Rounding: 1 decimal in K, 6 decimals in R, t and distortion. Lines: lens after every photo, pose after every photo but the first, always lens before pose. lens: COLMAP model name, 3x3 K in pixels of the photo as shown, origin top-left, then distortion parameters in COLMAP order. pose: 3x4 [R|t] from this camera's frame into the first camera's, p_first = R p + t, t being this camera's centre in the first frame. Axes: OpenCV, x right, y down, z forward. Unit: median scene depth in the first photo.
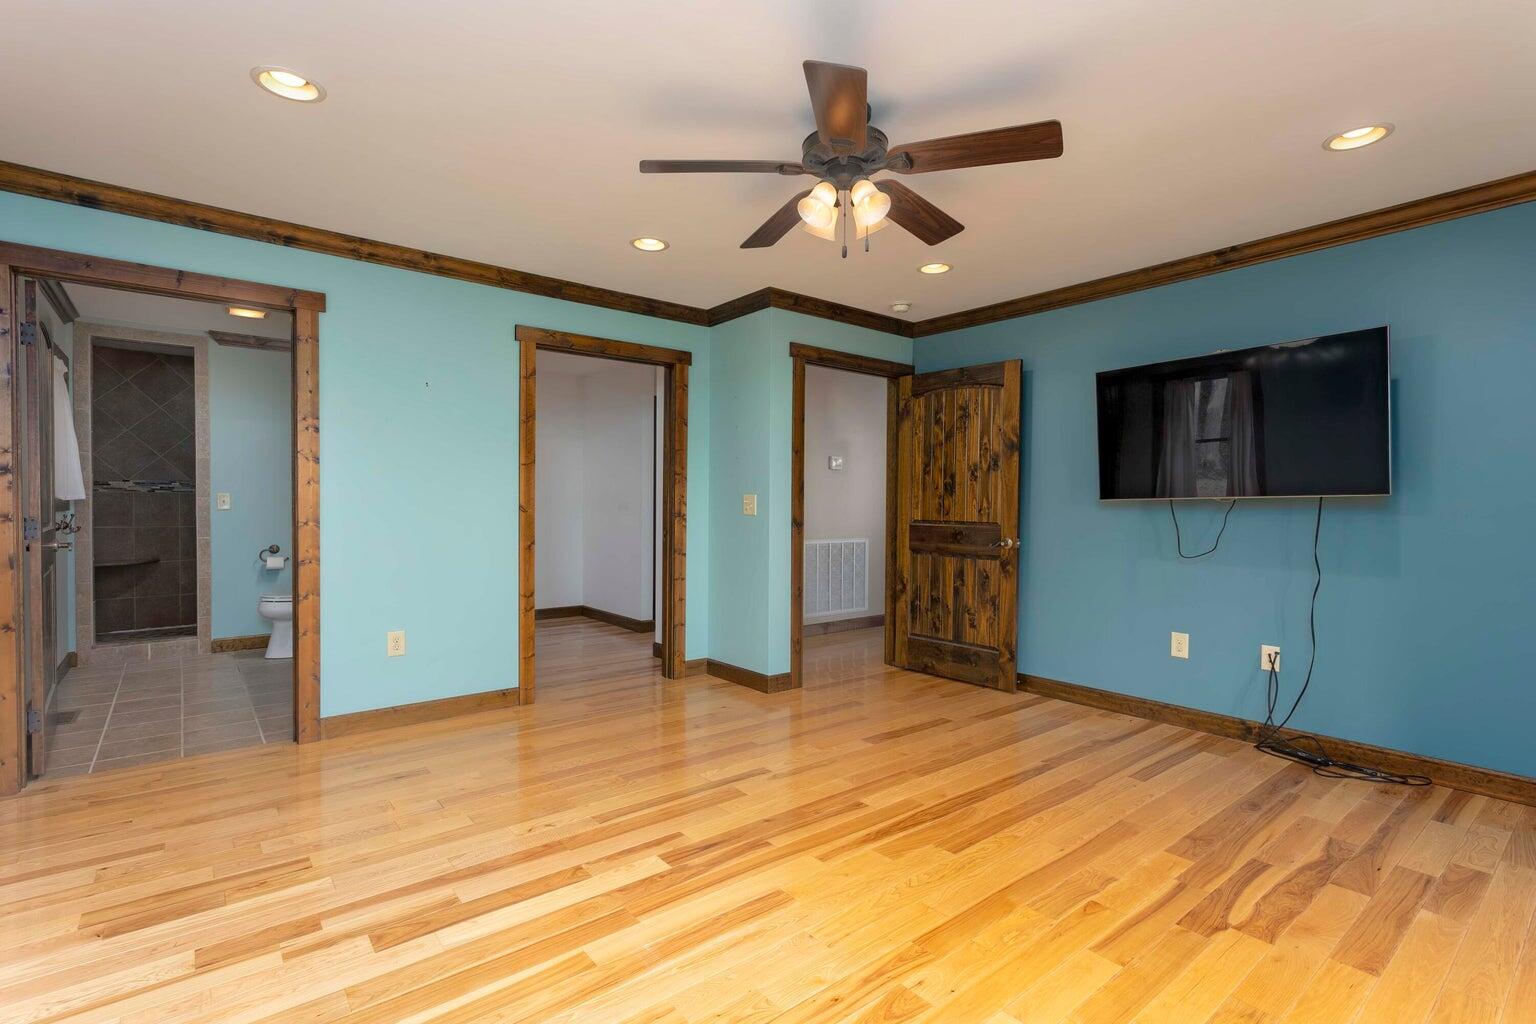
lens RADIAL K [[726.8, 0, 768.0], [0, 726.8, 512.0], [0, 0, 1]] dist [-0.015913, 0.009806]
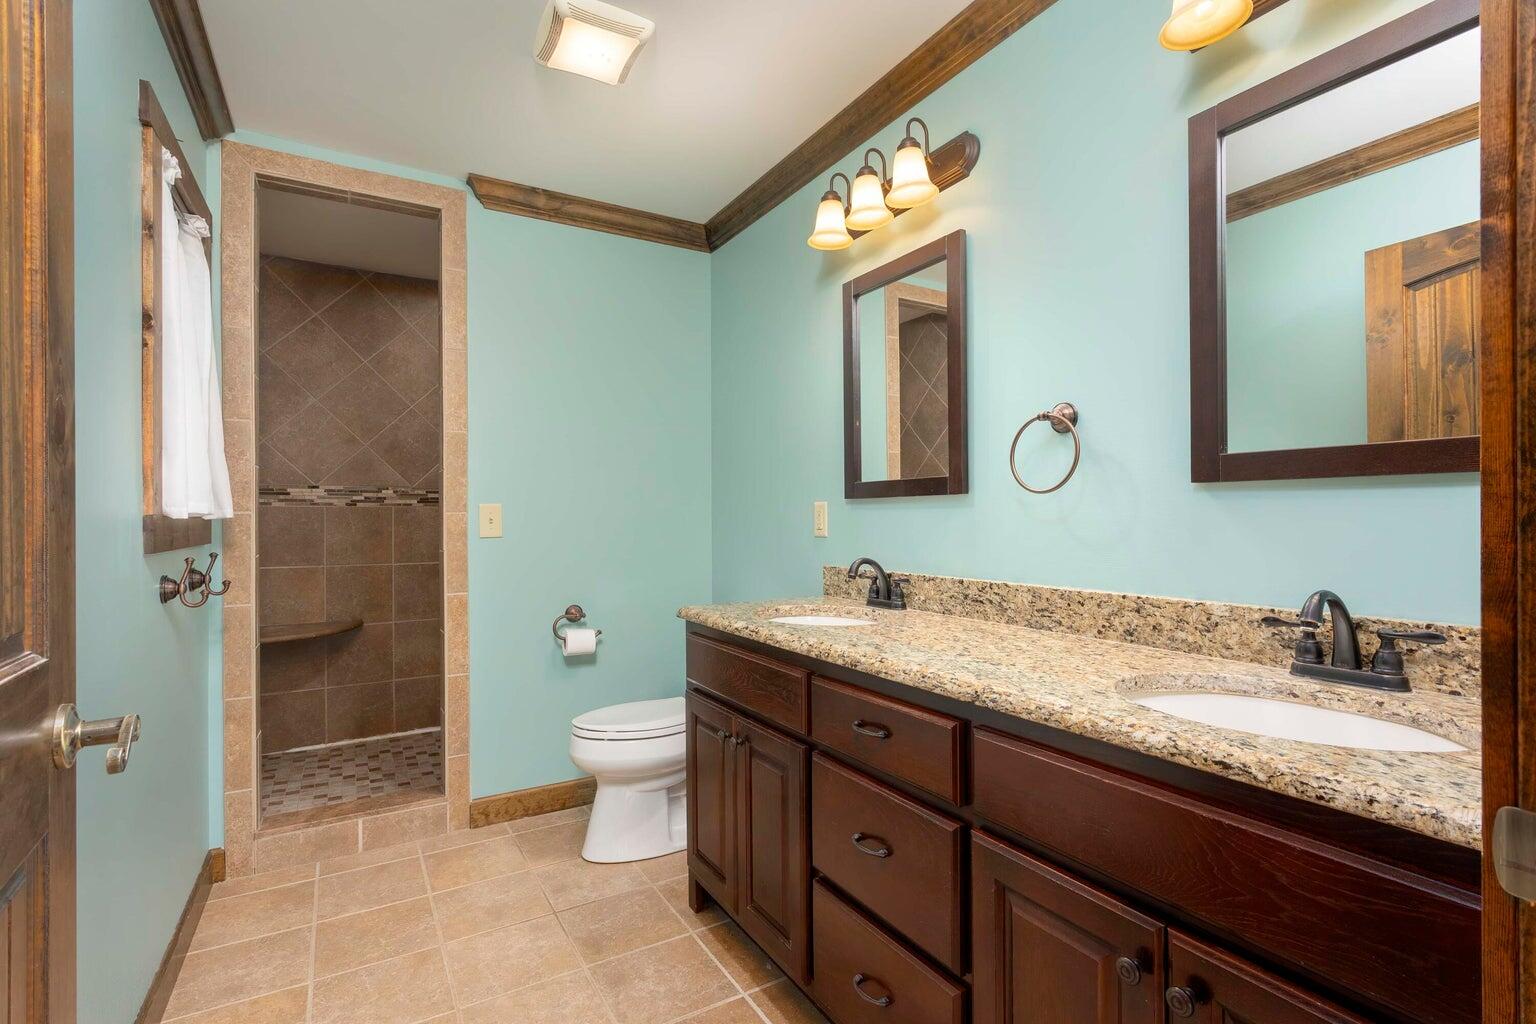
lens RADIAL K [[726.8, 0, 768.0], [0, 726.8, 512.0], [0, 0, 1]] dist [-0.015913, 0.009806]
pose [[0.988212, -0.012501, -0.152577, -0.524494], [0.009346, 0.999728, -0.021378, -0.008879], [0.152803, 0.019700, 0.988060, 0.574980]]
